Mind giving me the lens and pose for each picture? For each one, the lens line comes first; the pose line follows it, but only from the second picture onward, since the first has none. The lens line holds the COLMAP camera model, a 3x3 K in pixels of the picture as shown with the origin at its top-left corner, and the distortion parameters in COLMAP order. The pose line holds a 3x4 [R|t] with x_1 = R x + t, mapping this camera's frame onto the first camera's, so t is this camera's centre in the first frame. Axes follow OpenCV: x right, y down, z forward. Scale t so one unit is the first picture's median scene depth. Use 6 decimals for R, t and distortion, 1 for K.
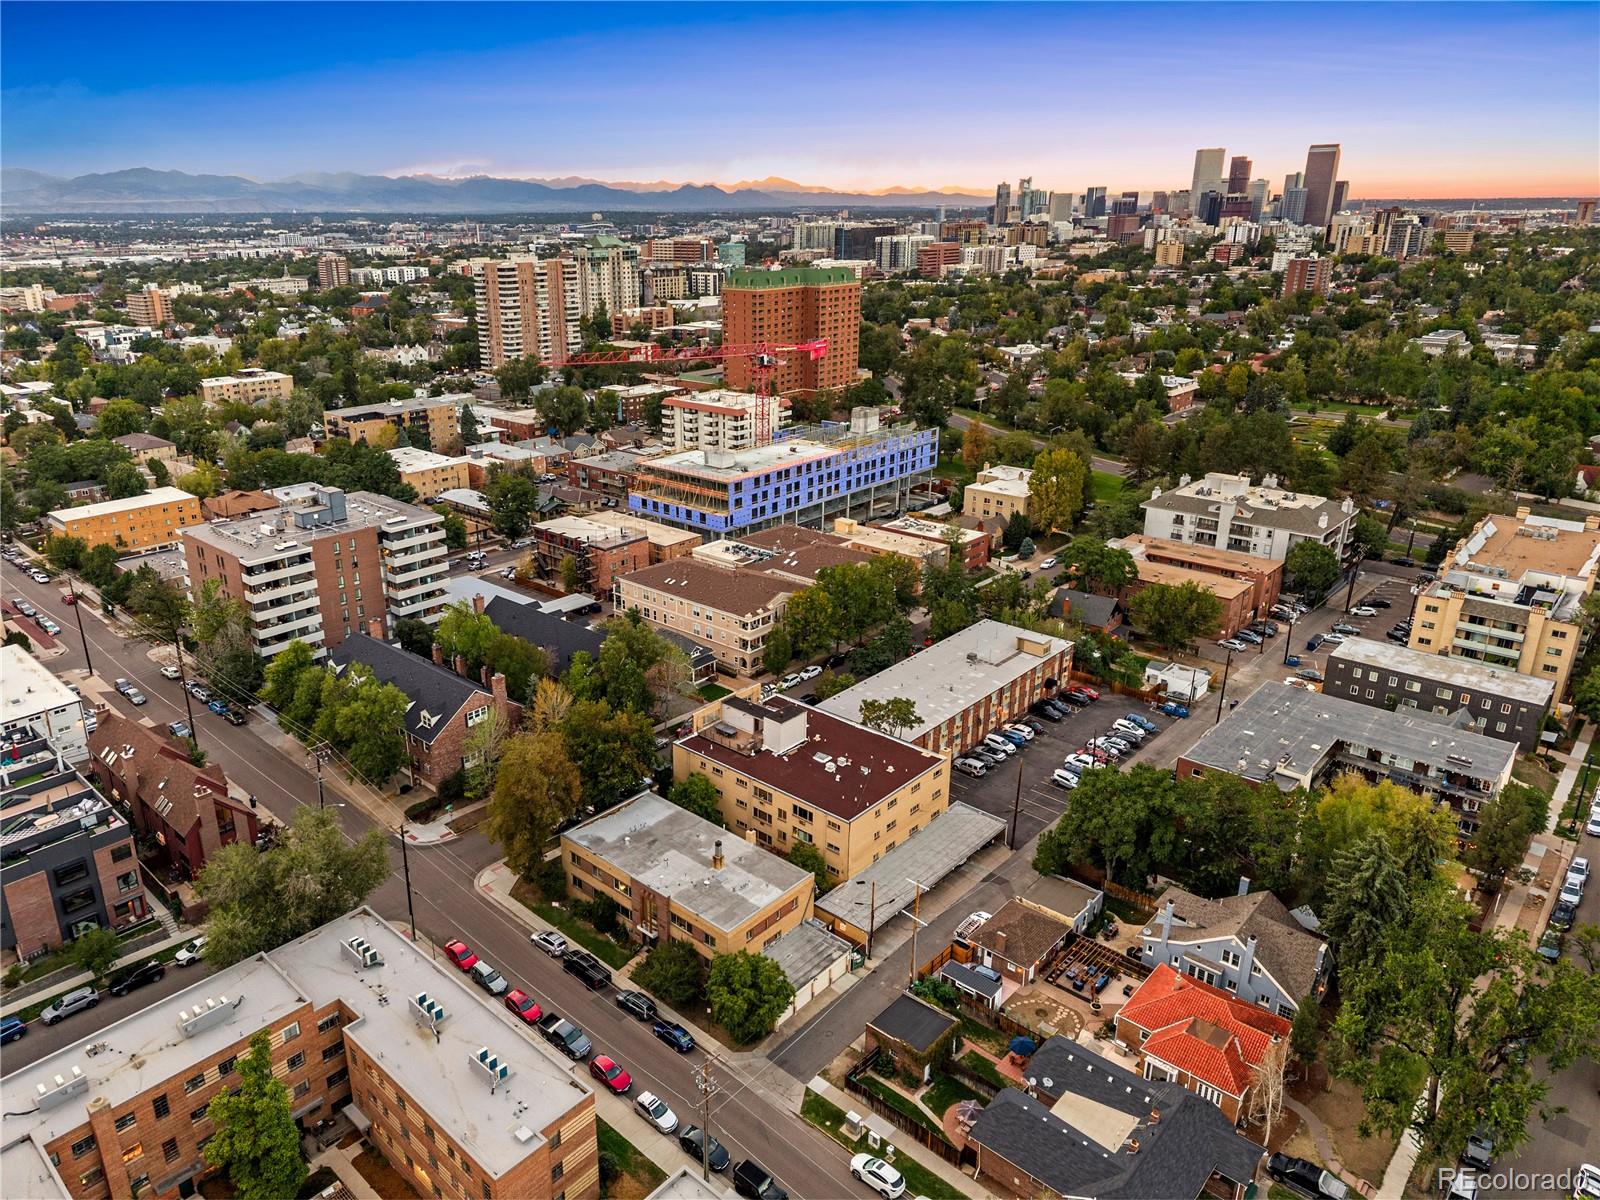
lens RADIAL K [[1079.3, 0, 776.5], [0, 1079.3, 599.0], [0, 0, 1]] dist [0.060550, -0.065878]
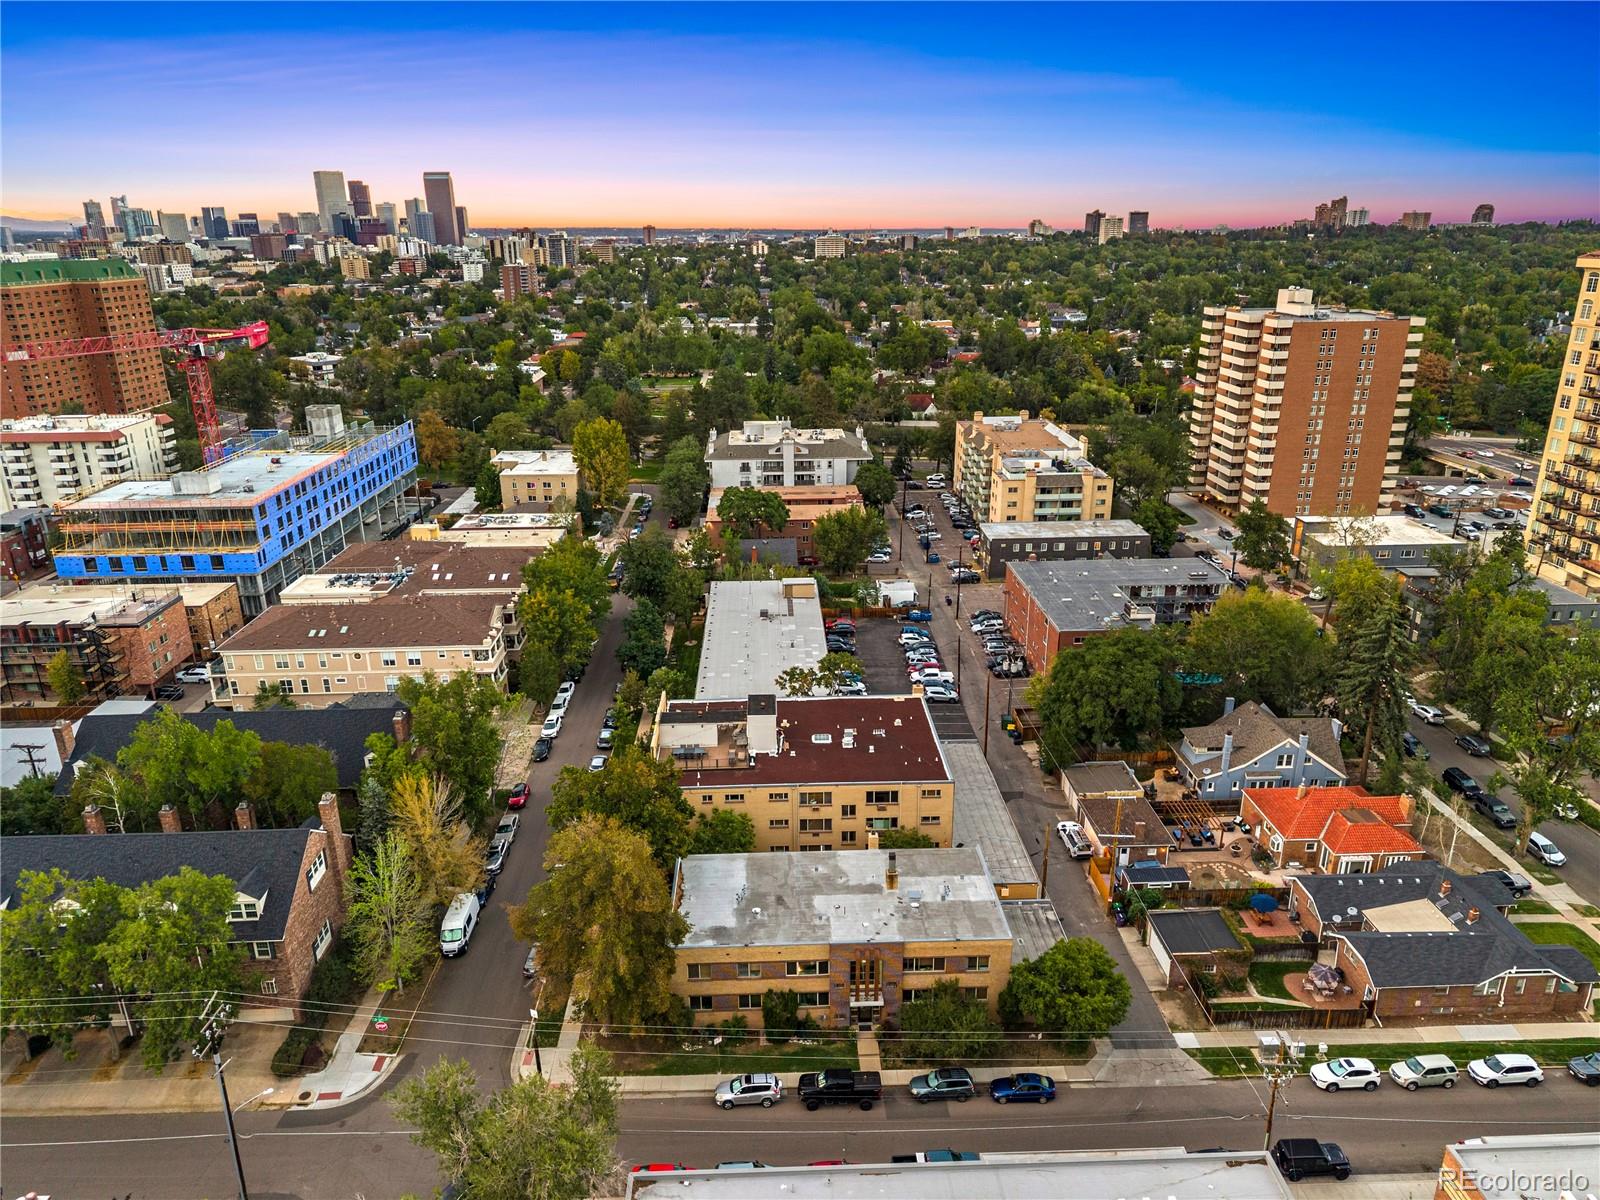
lens RADIAL K [[1075.2, 0, 813.3], [0, 1075.2, 594.0], [0, 0, 1]] dist [0.038306, -0.041717]
pose [[0.712386, -0.222458, 0.665597, -0.336250], [0.240021, 0.968467, 0.066792, -0.010334], [-0.659467, 0.112175, 0.743317, 0.267627]]
